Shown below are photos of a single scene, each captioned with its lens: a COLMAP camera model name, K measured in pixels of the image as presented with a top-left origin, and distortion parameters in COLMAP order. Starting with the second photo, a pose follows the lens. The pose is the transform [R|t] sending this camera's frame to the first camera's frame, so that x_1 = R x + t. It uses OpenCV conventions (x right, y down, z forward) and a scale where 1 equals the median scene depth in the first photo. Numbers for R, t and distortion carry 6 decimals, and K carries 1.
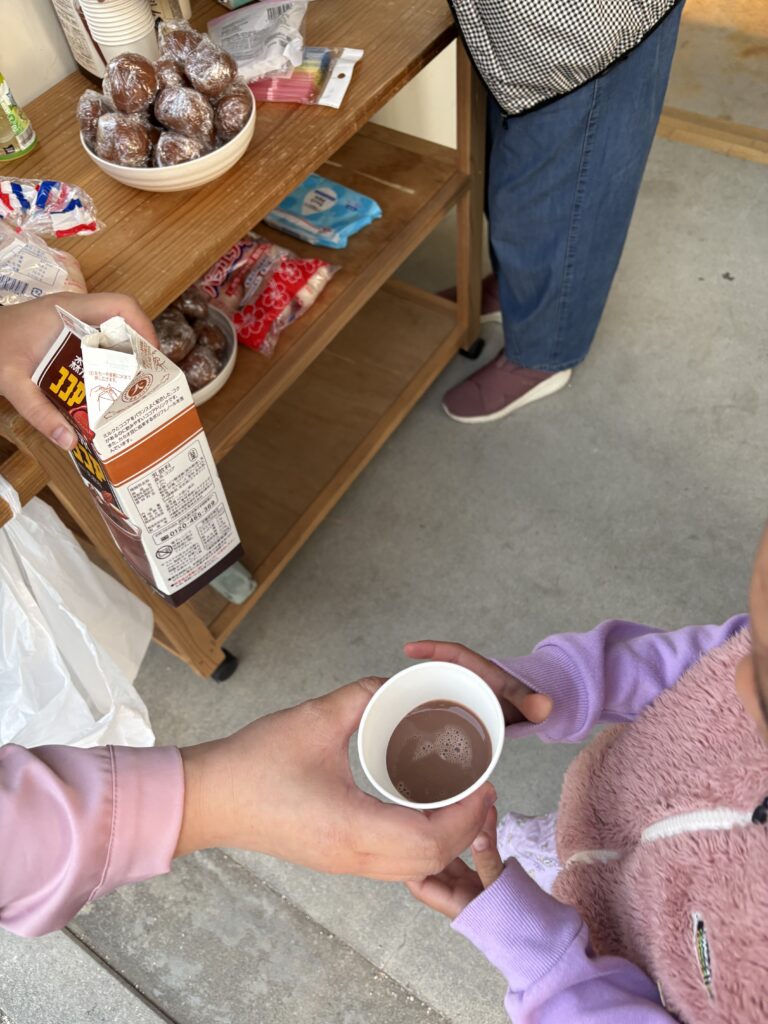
lens RADIAL K [[789.1, 0, 387.3], [0, 789.1, 516.5], [0, 0, 1]] dist [0.036429, -0.052138]
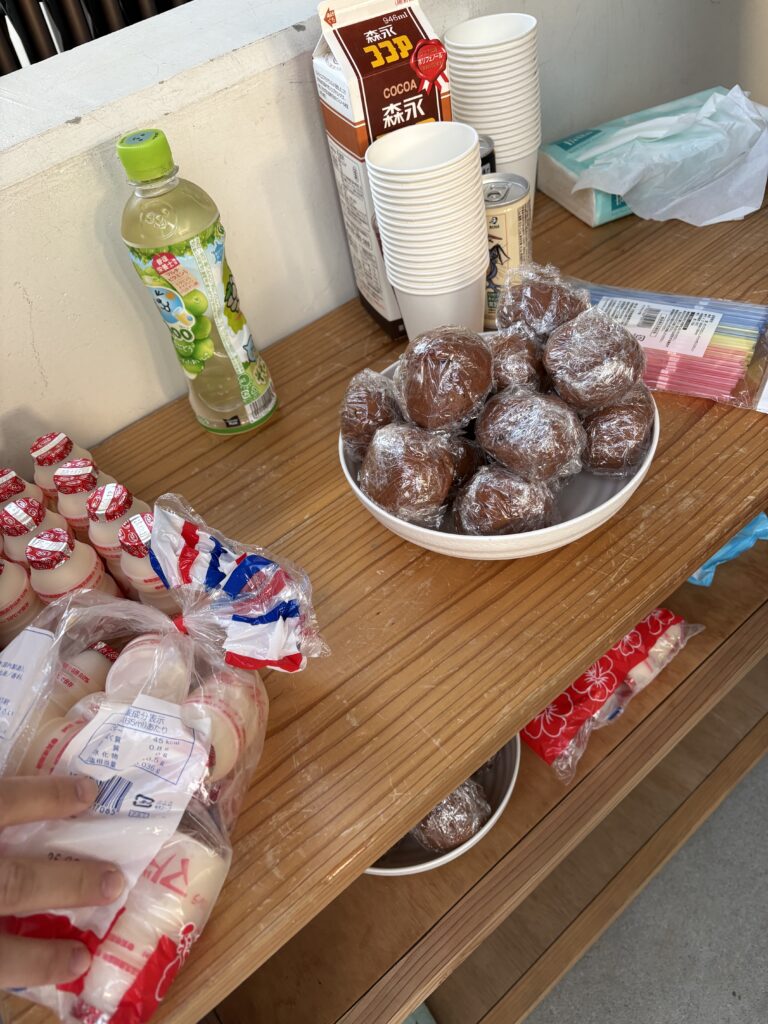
lens RADIAL K [[789.1, 0, 379.4], [0, 789.1, 516.2], [0, 0, 1]] dist [0.036429, -0.052138]
pose [[0.951763, 0.159614, -0.262051, -0.197885], [-0.200406, 0.970088, -0.136991, -0.351586], [0.232347, 0.182900, 0.955281, 0.466648]]
